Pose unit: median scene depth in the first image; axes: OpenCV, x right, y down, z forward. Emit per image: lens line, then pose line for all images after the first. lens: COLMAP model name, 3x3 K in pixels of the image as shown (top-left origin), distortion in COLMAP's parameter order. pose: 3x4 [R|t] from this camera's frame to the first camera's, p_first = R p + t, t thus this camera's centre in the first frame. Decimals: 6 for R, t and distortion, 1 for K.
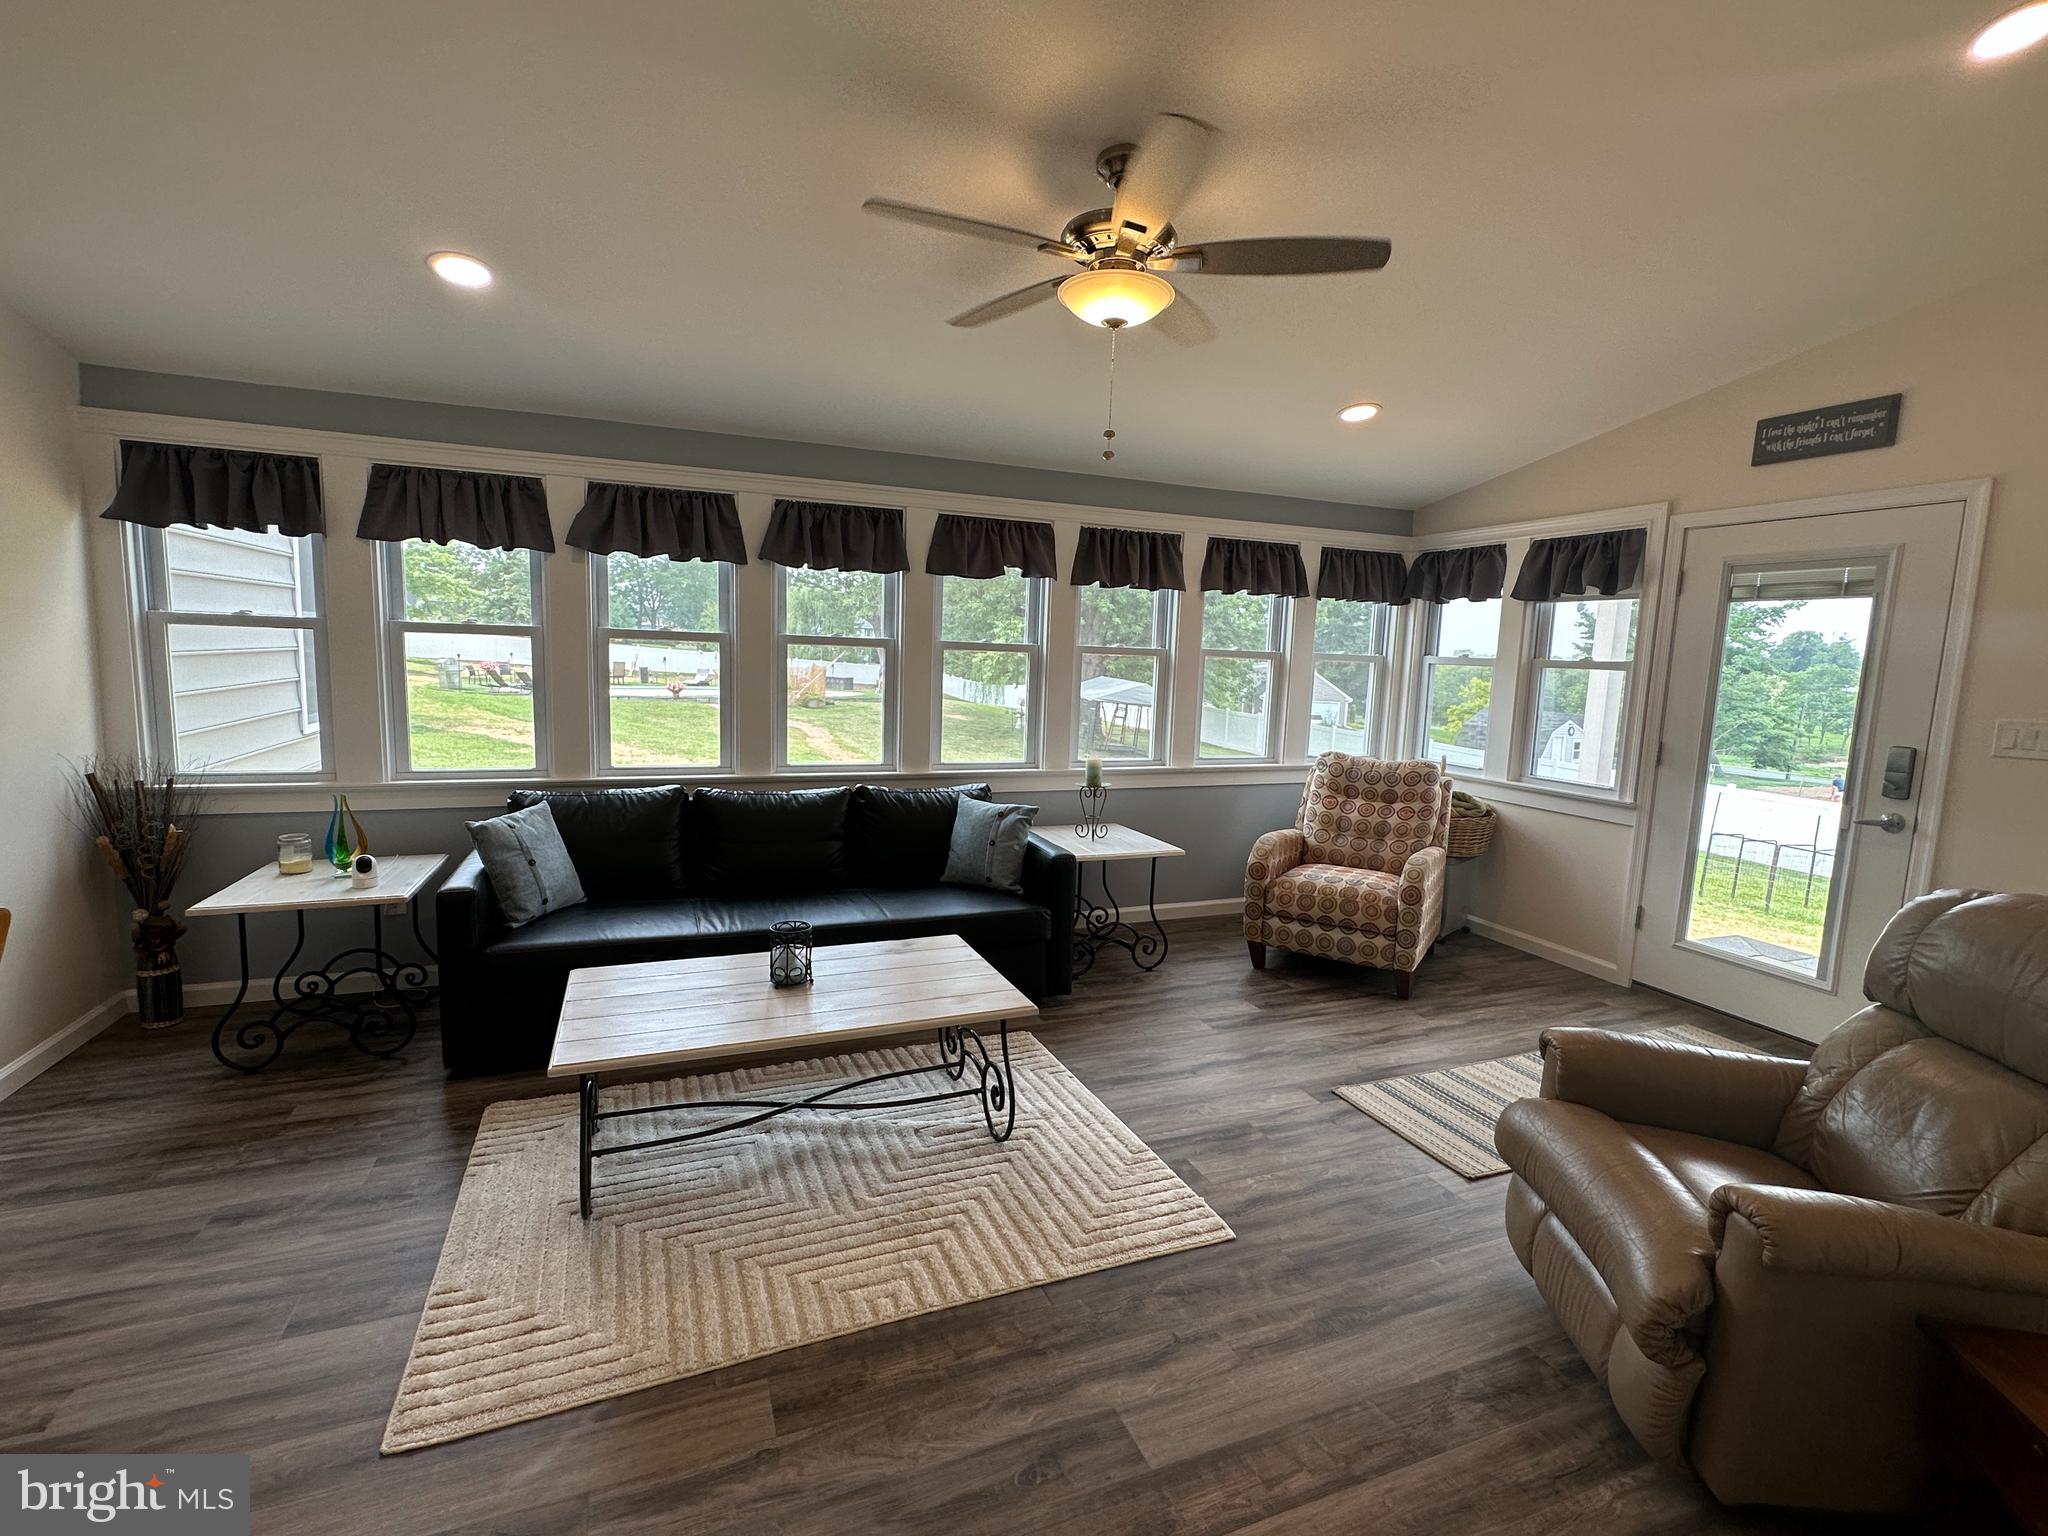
lens RADIAL K [[926.1, 0, 1015.1], [0, 926.1, 768.6], [0, 0, 1]] dist [-0.001646, 0.001100]
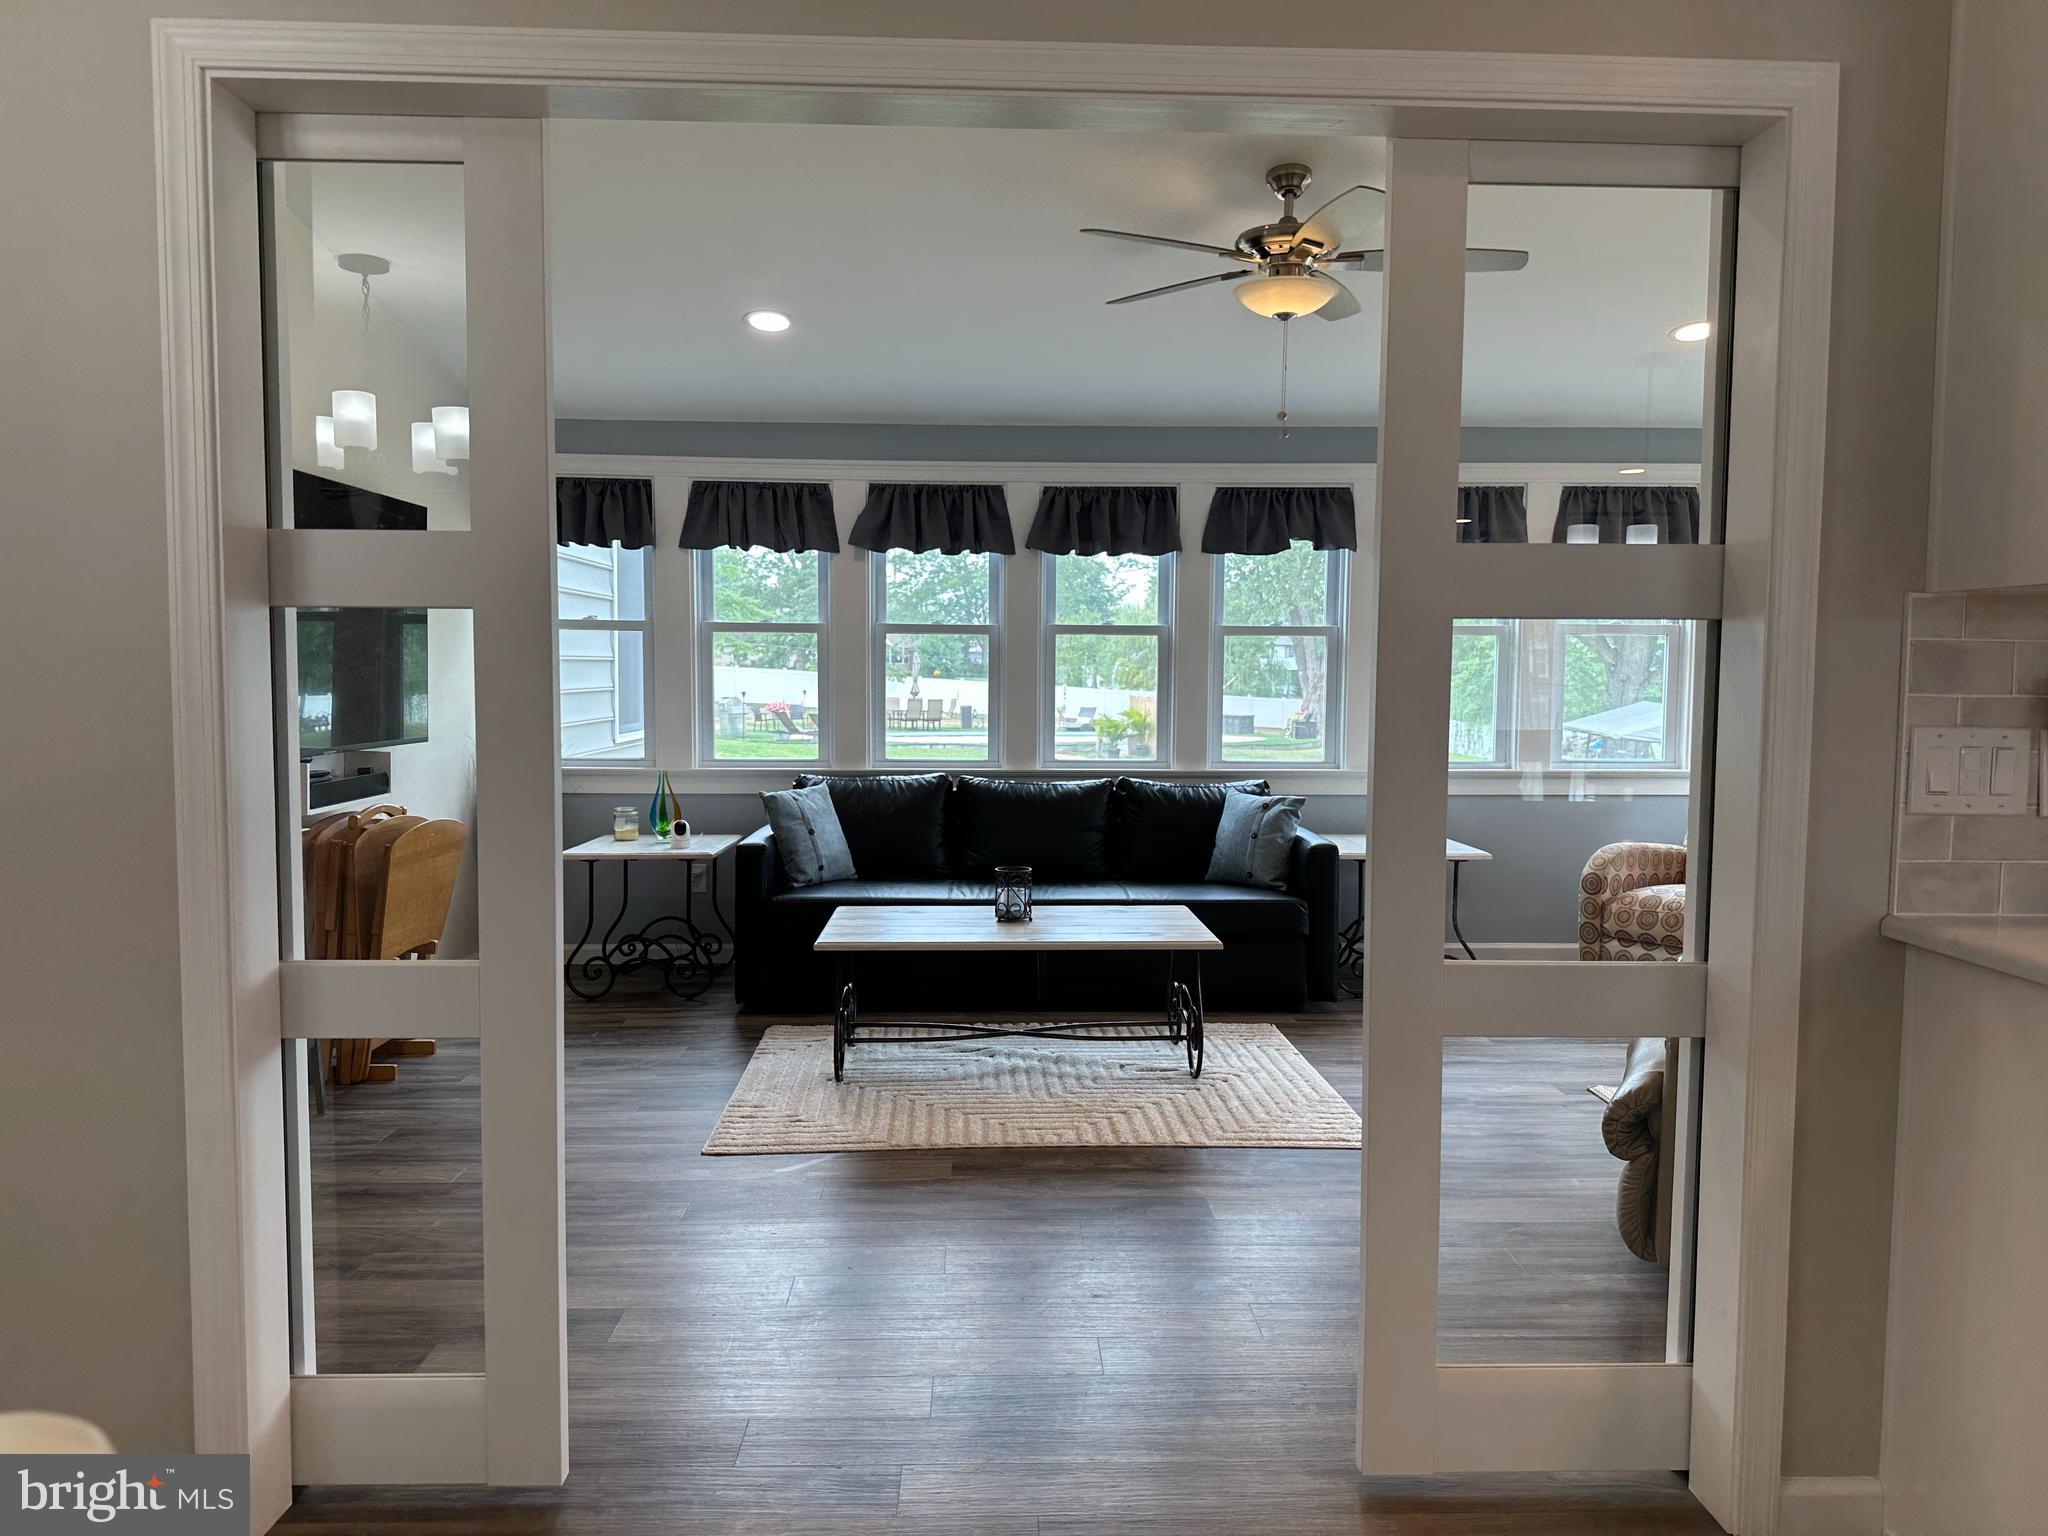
lens RADIAL K [[1445.6, 0, 1016.9], [0, 1445.6, 777.6], [0, 0, 1]] dist [0.126446, -0.000020]
pose [[0.939059, -0.002332, -0.343747, 0.261555], [-0.018987, 0.998098, -0.058642, 0.116034], [0.343230, 0.061596, 0.937229, -0.466498]]
